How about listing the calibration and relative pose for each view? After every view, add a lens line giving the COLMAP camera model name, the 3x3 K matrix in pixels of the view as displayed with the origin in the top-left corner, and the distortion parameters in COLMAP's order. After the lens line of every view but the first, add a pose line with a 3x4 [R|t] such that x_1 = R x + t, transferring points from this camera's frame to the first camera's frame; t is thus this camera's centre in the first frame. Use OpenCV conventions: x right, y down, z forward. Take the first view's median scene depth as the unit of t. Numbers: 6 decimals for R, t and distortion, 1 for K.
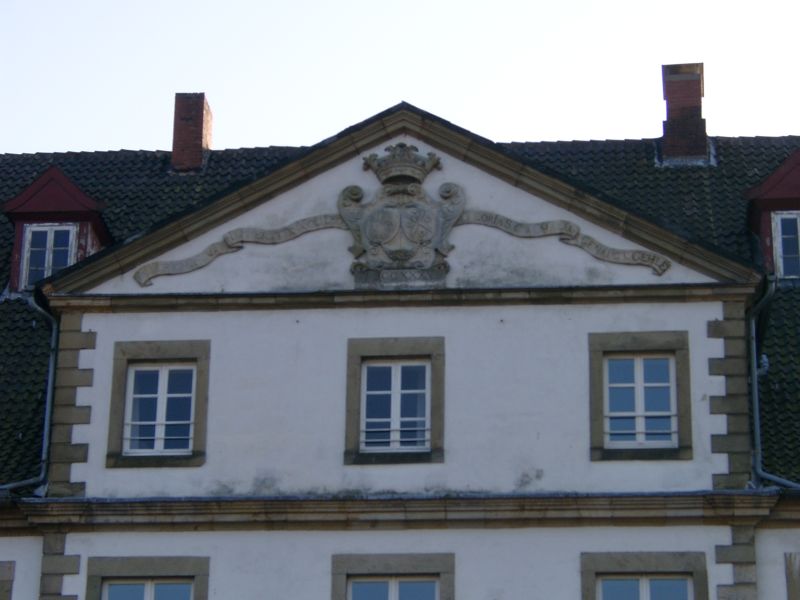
lens RADIAL K [[2340.8, 0, 400.0], [0, 2340.8, 300.0], [0, 0, 1]] dist [0.150886, 0.524473]
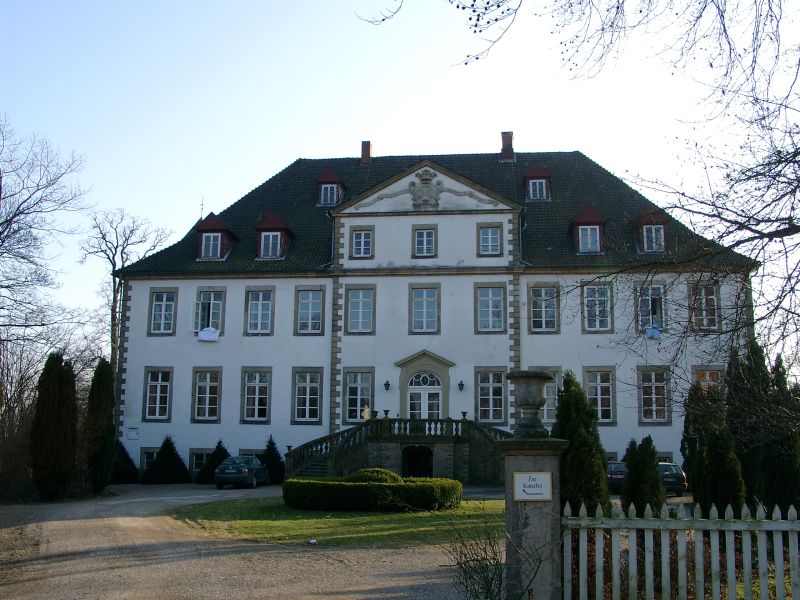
lens RADIAL K [[803.8, 0, 400.0], [0, 803.8, 300.0], [0, 0, 1]] dist [-0.099086, 0.029989]
pose [[0.999123, -0.009224, -0.040831, 0.009934], [0.017233, 0.979564, 0.200394, -0.121980], [0.038148, -0.200922, 0.978864, -0.274513]]
